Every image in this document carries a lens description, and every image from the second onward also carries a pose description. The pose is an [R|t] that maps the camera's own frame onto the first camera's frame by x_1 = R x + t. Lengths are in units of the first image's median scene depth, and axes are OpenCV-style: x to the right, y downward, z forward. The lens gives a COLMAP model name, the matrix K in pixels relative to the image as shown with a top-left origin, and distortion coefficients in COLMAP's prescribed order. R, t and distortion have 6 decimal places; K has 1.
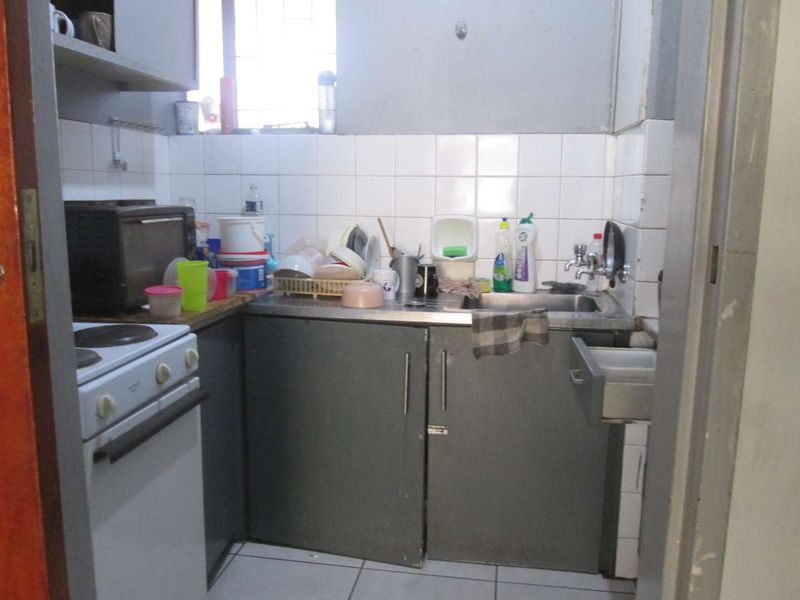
lens RADIAL K [[661.6, 0, 400.0], [0, 661.6, 300.0], [0, 0, 1]] dist [-0.056495, 0.028625]
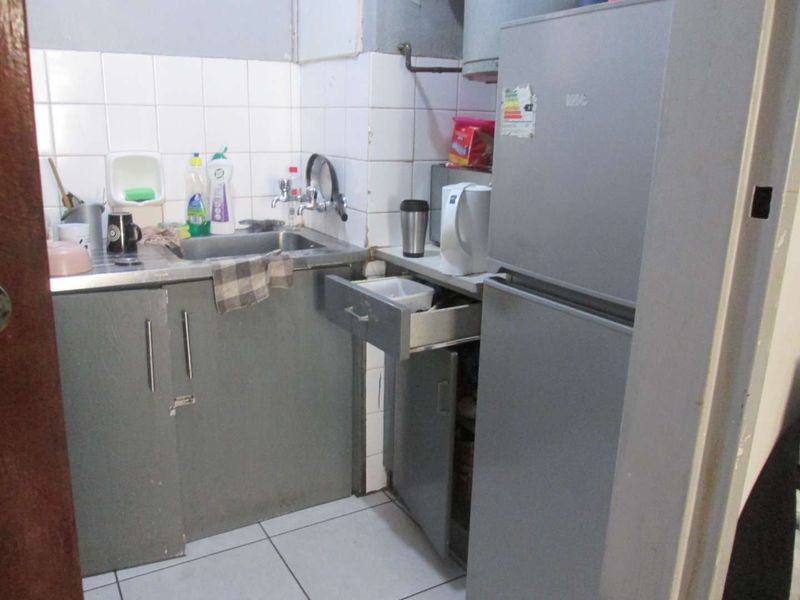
lens RADIAL K [[661.6, 0, 400.0], [0, 661.6, 300.0], [0, 0, 1]] dist [-0.056495, 0.028625]
pose [[0.770258, -0.158733, 0.617662, -0.224832], [0.090990, 0.985974, 0.139915, -0.029703], [-0.631208, -0.051570, 0.773897, 0.137113]]
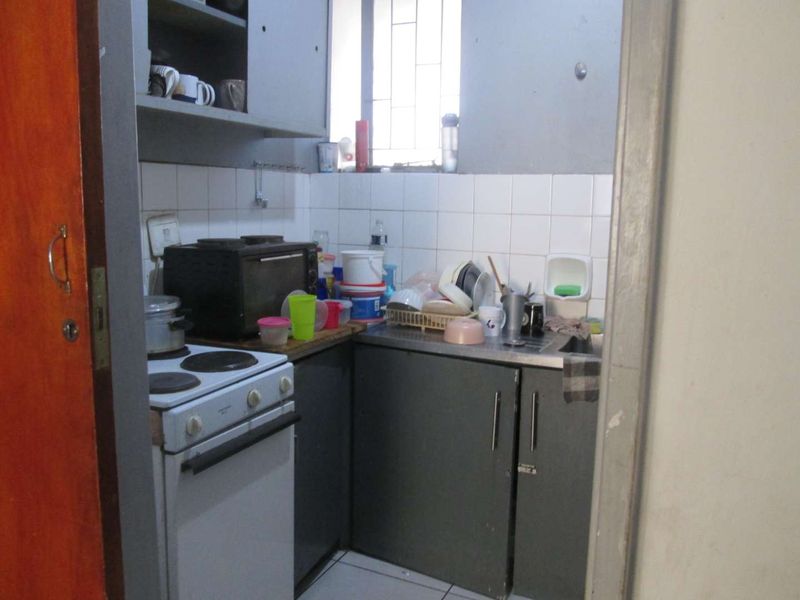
lens RADIAL K [[661.6, 0, 400.0], [0, 661.6, 300.0], [0, 0, 1]] dist [-0.056495, 0.028625]
pose [[0.961403, 0.048242, -0.270882, 0.122174], [-0.052274, 0.998603, -0.007685, -0.041983], [0.270133, 0.021548, 0.962582, -0.032991]]
